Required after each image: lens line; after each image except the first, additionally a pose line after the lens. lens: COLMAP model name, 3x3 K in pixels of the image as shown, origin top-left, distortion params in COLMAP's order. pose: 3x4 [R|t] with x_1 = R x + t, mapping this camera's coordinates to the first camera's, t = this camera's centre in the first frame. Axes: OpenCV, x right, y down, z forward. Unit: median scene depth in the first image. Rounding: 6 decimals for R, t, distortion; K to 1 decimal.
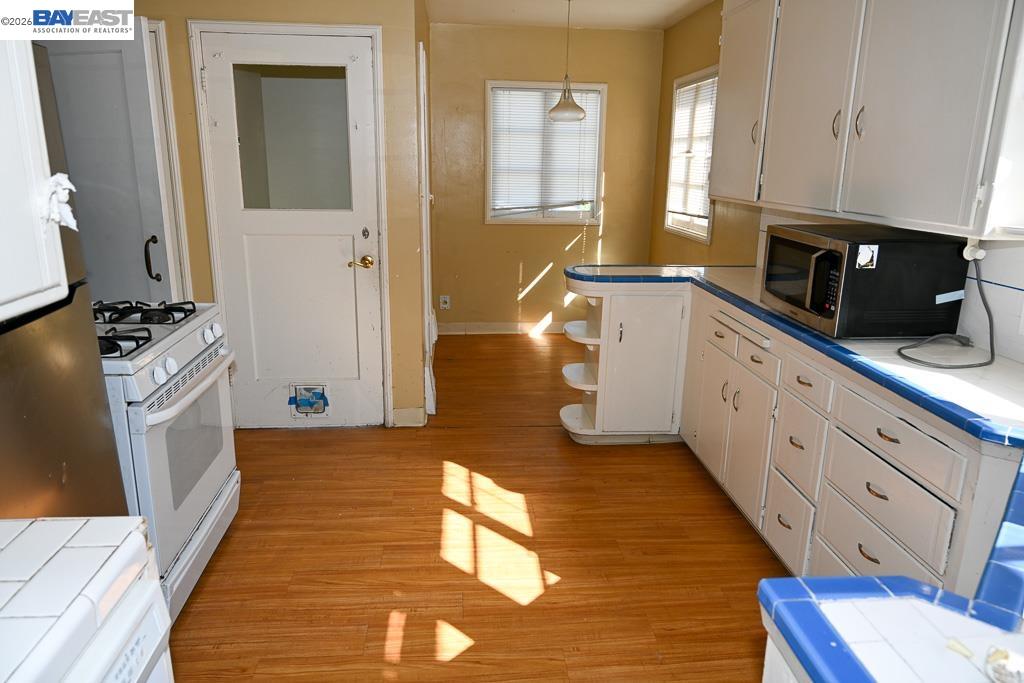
lens RADIAL K [[683.6, 0, 510.6], [0, 683.6, 340.0], [0, 0, 1]] dist [-0.006455, 0.000317]
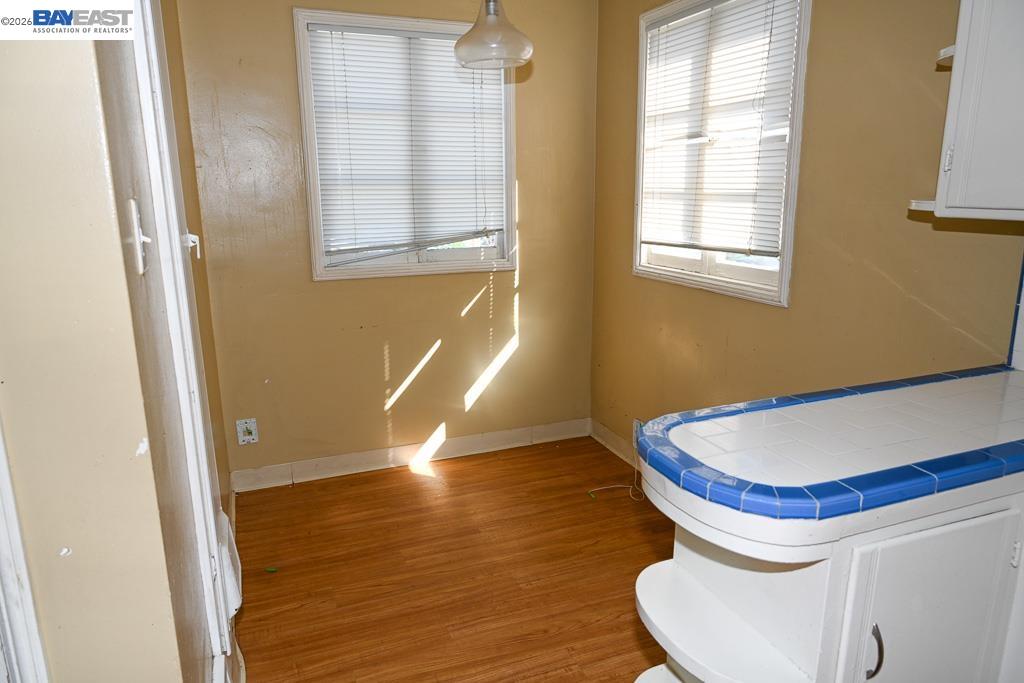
lens RADIAL K [[683.6, 0, 510.6], [0, 683.6, 341.1], [0, 0, 1]] dist [-0.006455, 0.000317]
pose [[0.957086, -0.087625, 0.276239, -0.041791], [0.096400, 0.995174, -0.018324, -0.097470], [-0.273300, 0.044167, 0.960914, 0.441852]]
